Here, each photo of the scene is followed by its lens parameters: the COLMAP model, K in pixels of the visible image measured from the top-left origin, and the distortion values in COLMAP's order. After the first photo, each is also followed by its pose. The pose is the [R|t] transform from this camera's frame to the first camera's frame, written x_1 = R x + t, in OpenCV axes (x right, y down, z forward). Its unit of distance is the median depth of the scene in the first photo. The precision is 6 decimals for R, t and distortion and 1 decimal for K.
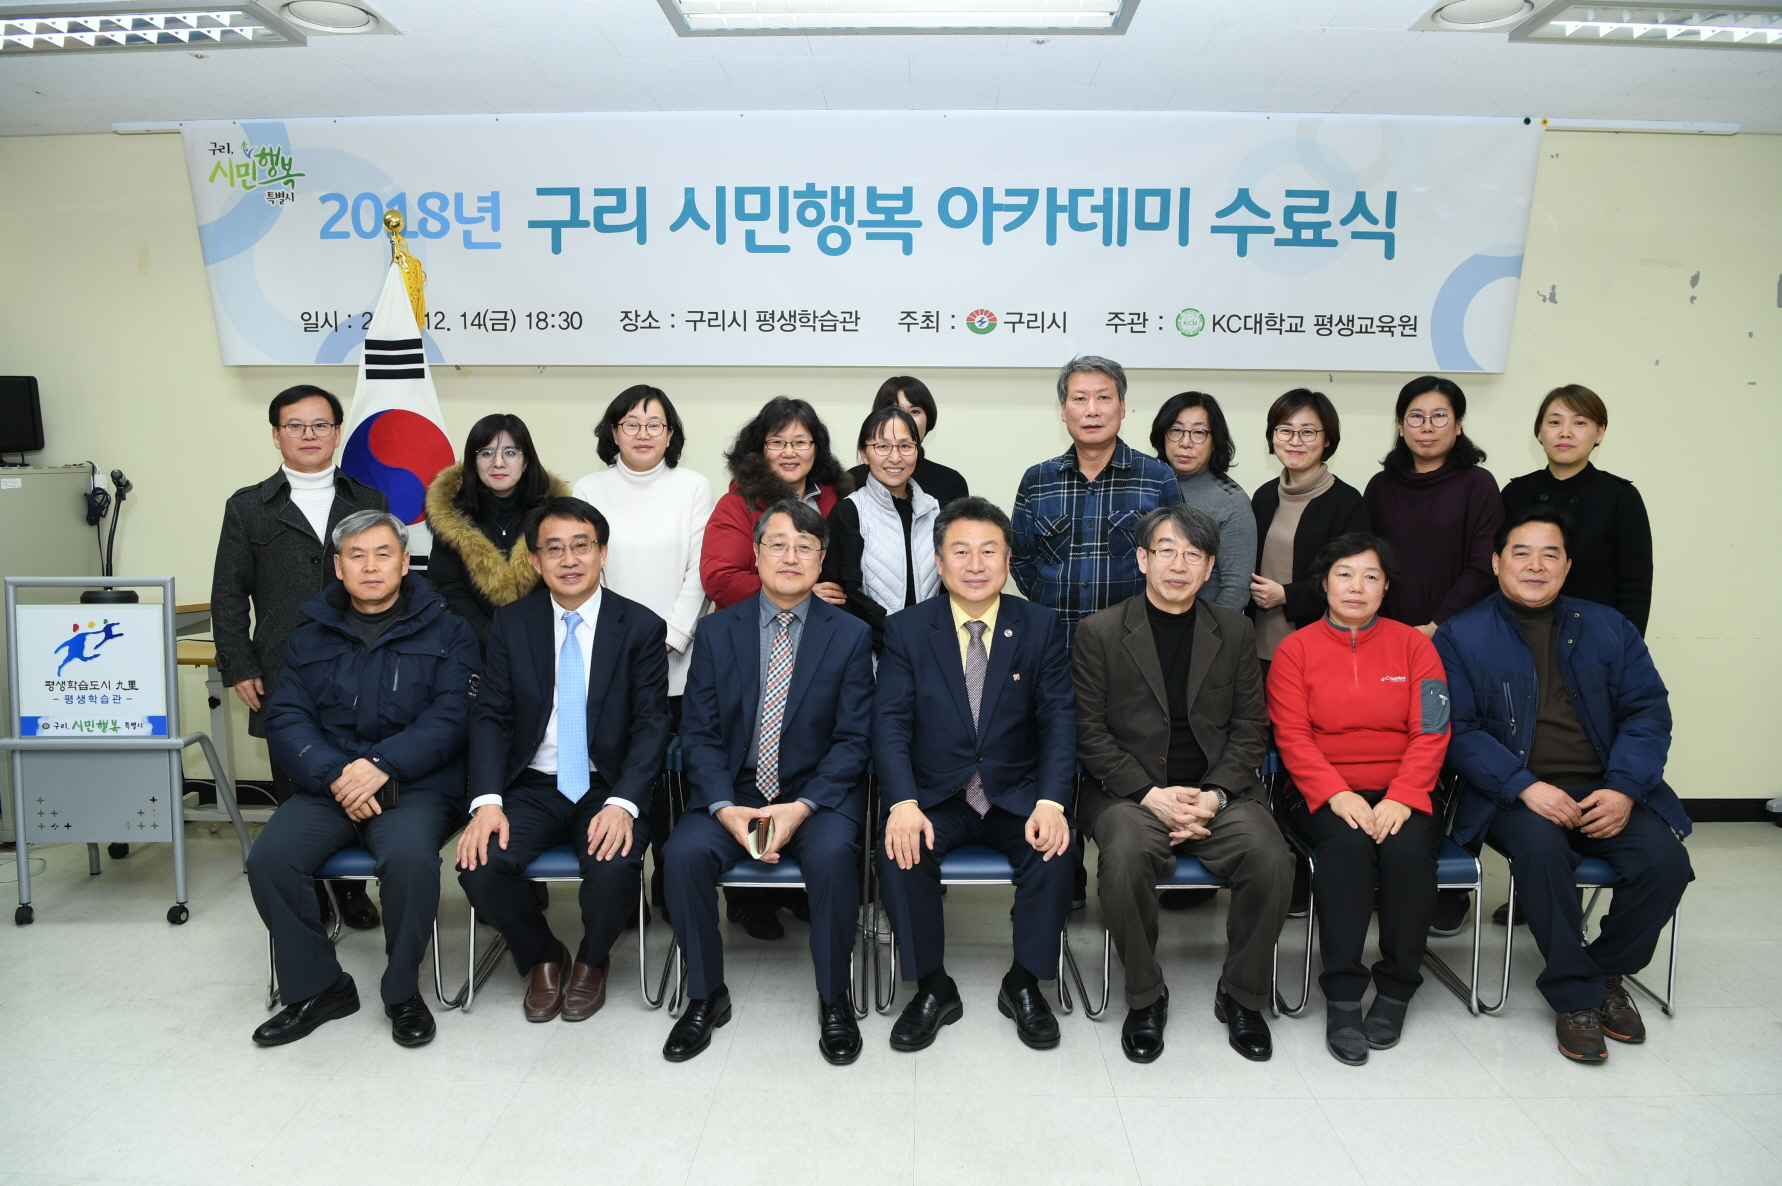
lens RADIAL K [[1240.7, 0, 891.0], [0, 1240.7, 593.0], [0, 0, 1]] dist [-0.064064, 0.008832]
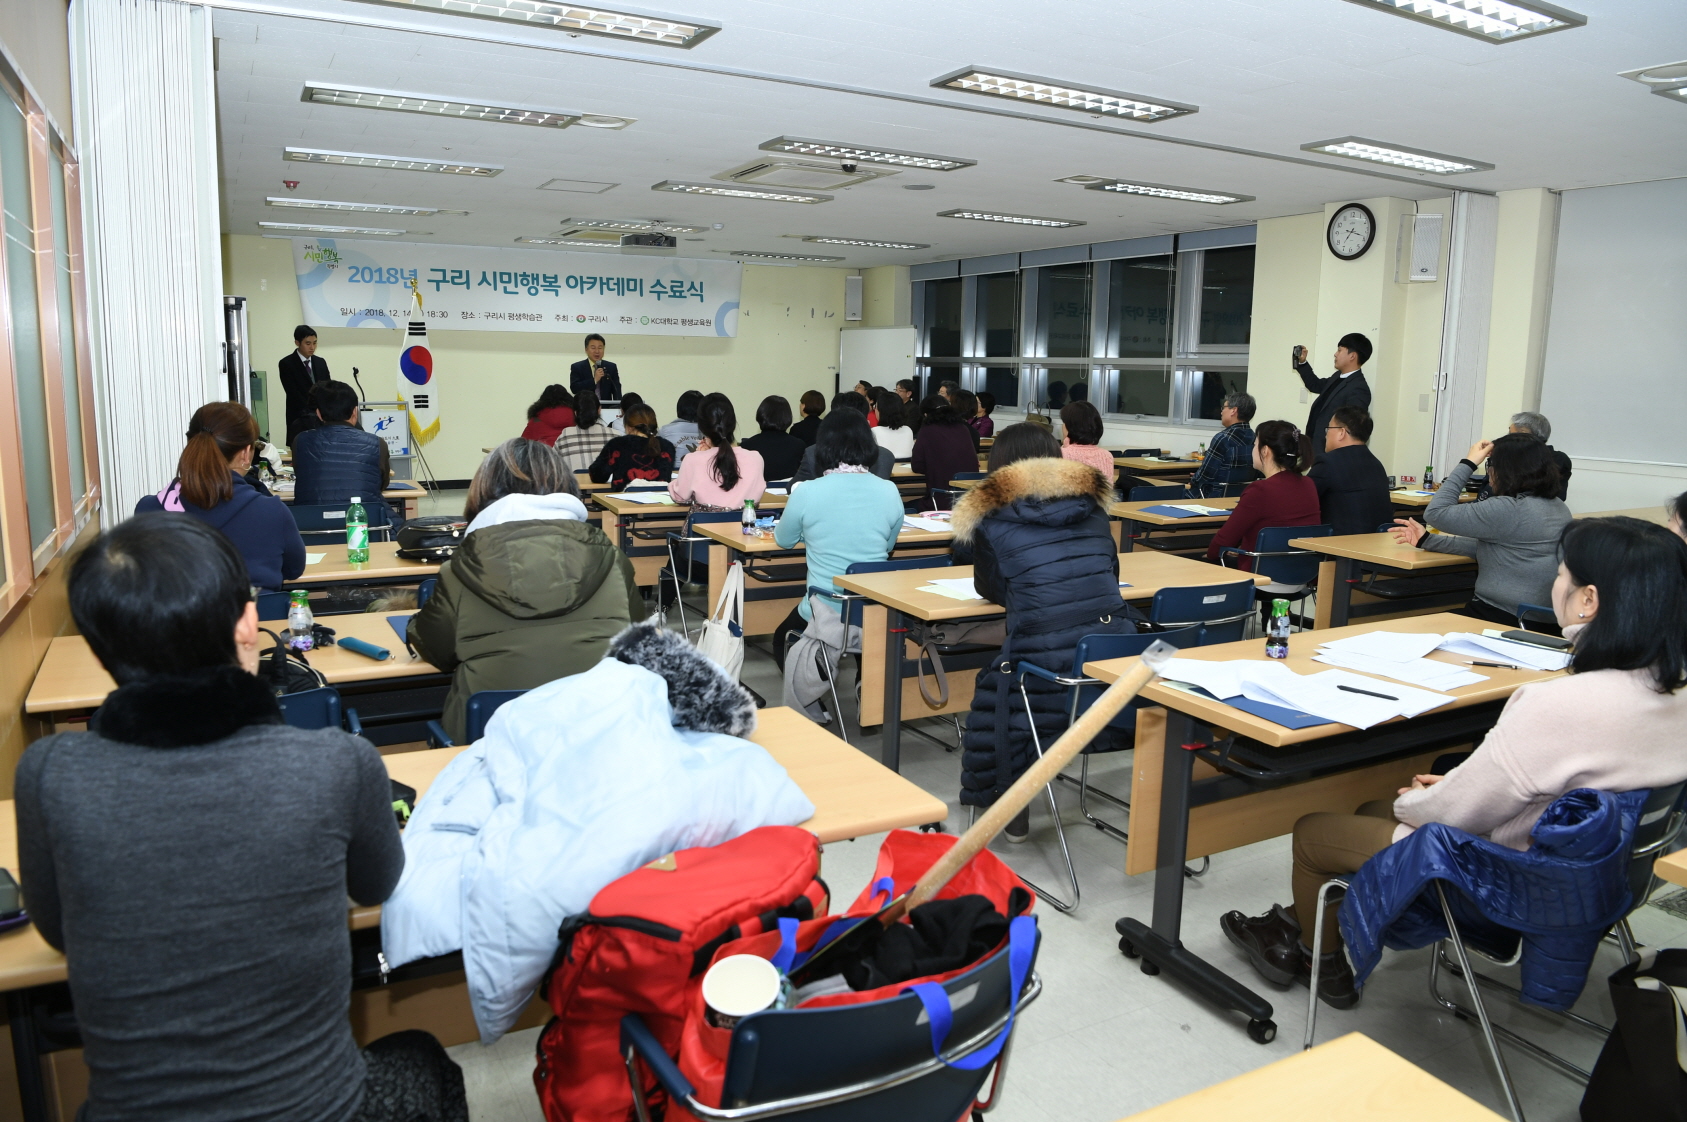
lens RADIAL K [[1175.8, 0, 844.8], [0, 1175.8, 560.6], [0, 0, 1]] dist [-0.064717, 0.010409]
pose [[0.860792, -0.072111, 0.503823, -0.889553], [0.069026, 0.997306, 0.024811, 0.364340], [-0.504255, 0.013420, 0.863450, -1.886455]]
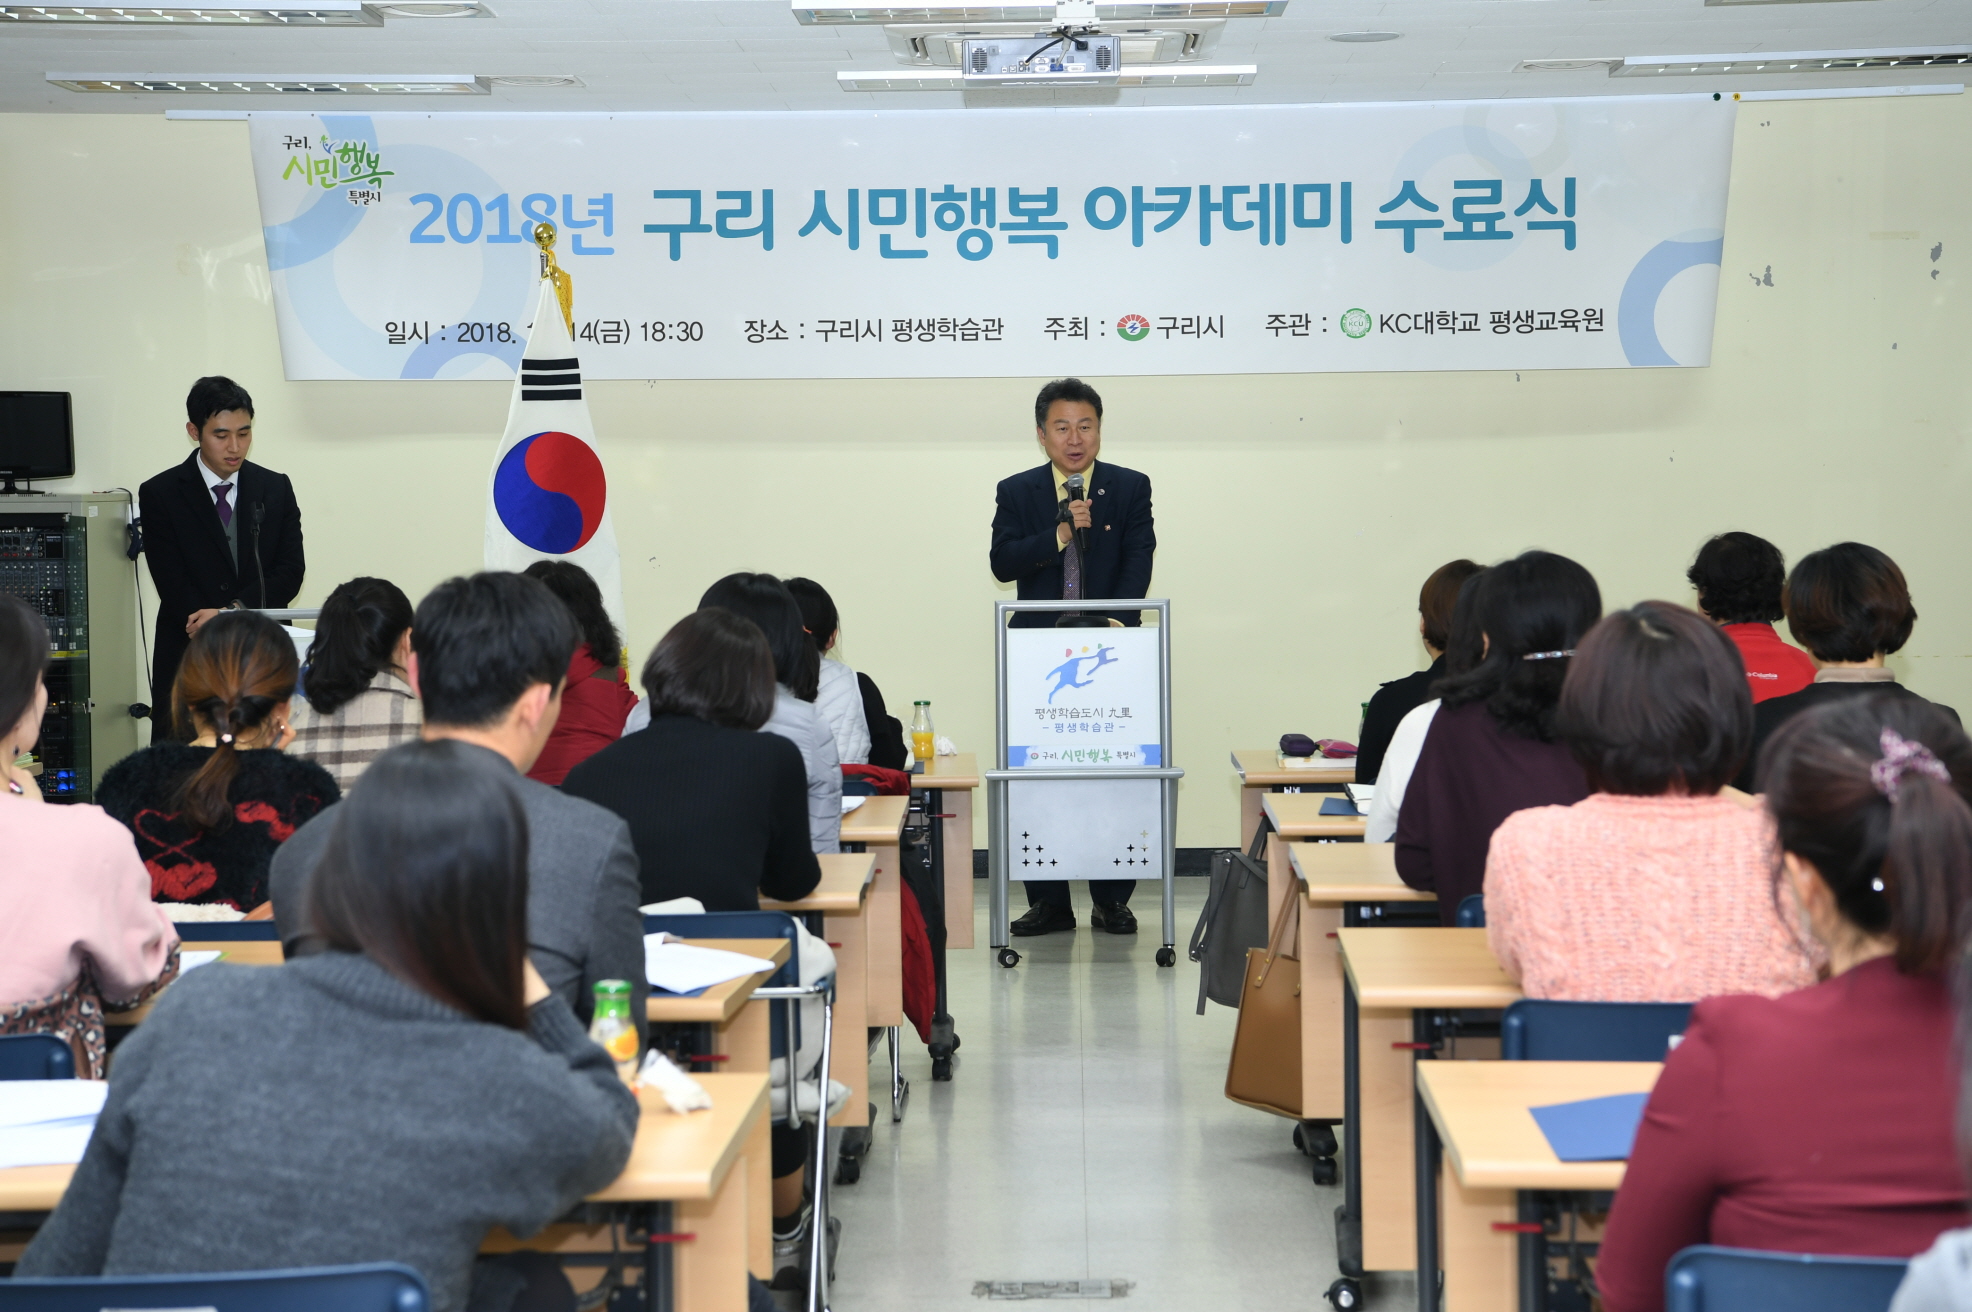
lens RADIAL K [[3790.0, 0, 984.6], [0, 3790.0, 655.2], [0, 0, 1]] dist [0.274259, 0.445553]
pose [[0.999866, -0.015783, 0.004391, -0.056440], [0.016181, 0.993328, -0.114179, 0.358490], [-0.002559, 0.114235, 0.993450, -1.854861]]
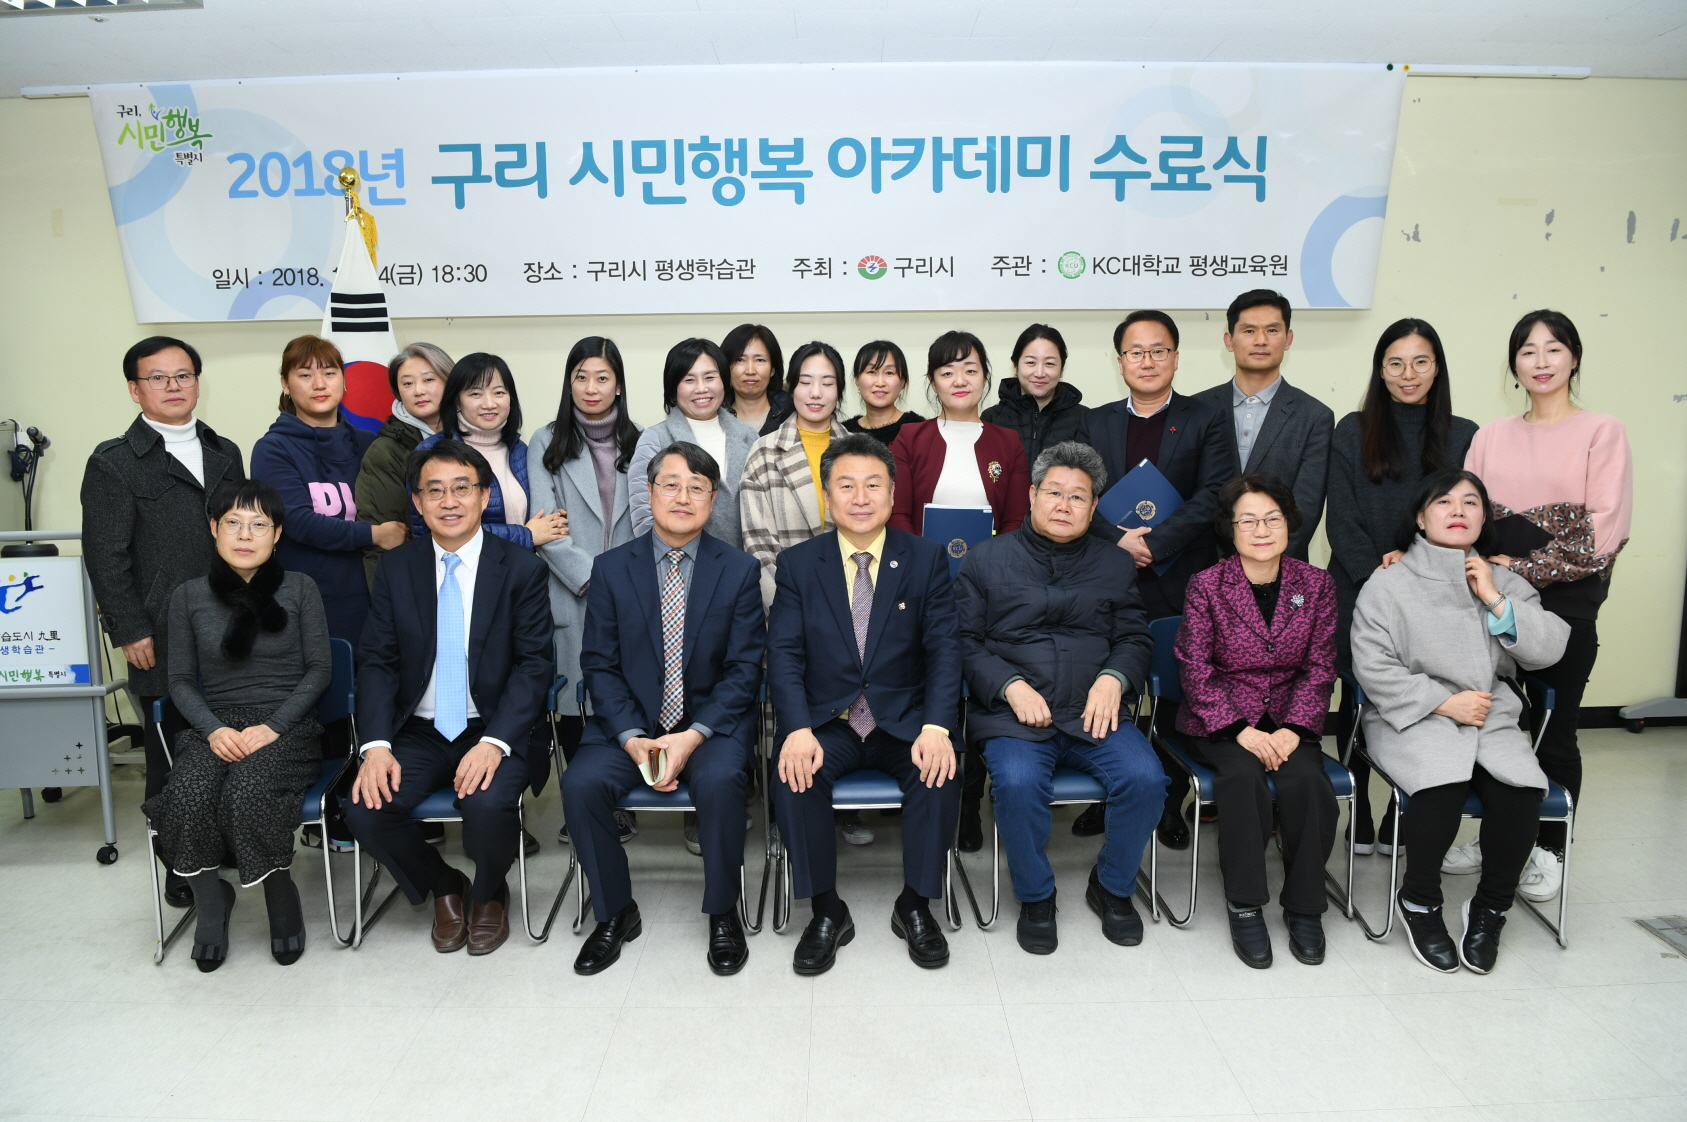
lens RADIAL K [[1174.6, 0, 843.5], [0, 1174.6, 561.0], [0, 0, 1]] dist [-0.064064, 0.008832]
pose [[0.999424, -0.021627, 0.026154, 0.018095], [0.020941, 0.999437, 0.026230, 0.001152], [-0.026707, -0.025667, 0.999314, 0.010263]]
